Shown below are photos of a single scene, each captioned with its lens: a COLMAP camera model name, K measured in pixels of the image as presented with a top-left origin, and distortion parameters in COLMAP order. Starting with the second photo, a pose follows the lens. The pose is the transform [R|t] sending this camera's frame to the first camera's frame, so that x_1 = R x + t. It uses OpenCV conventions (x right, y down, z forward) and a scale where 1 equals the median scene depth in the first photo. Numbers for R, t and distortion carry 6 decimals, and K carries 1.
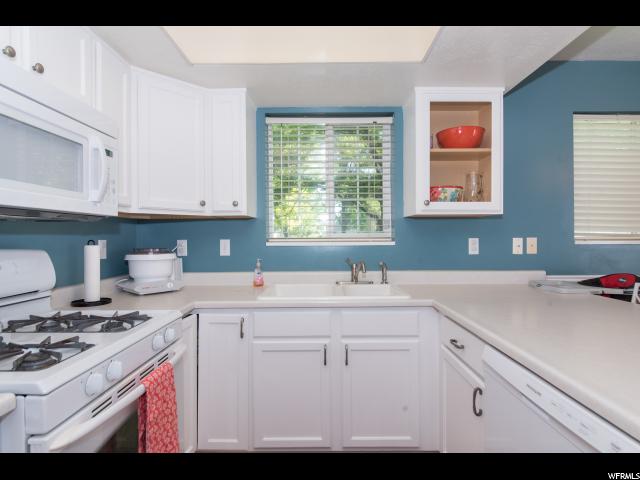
lens RADIAL K [[356.4, 0, 321.5], [0, 356.4, 237.2], [0, 0, 1]] dist [0.015447, -0.001627]
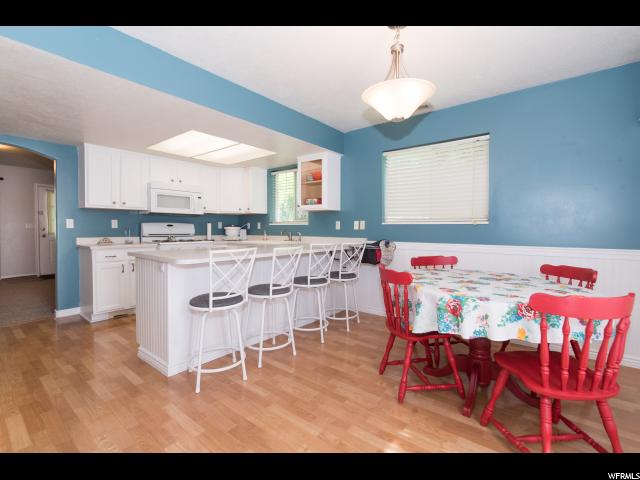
lens RADIAL K [[283.9, 0, 320.3], [0, 283.9, 236.6], [0, 0, 1]] dist [0.001811, 0.000068]
pose [[0.787824, 0.025518, -0.615372, 1.348906], [-0.006463, 0.999429, 0.033171, 0.035978], [0.615867, -0.022155, 0.787539, -0.341317]]
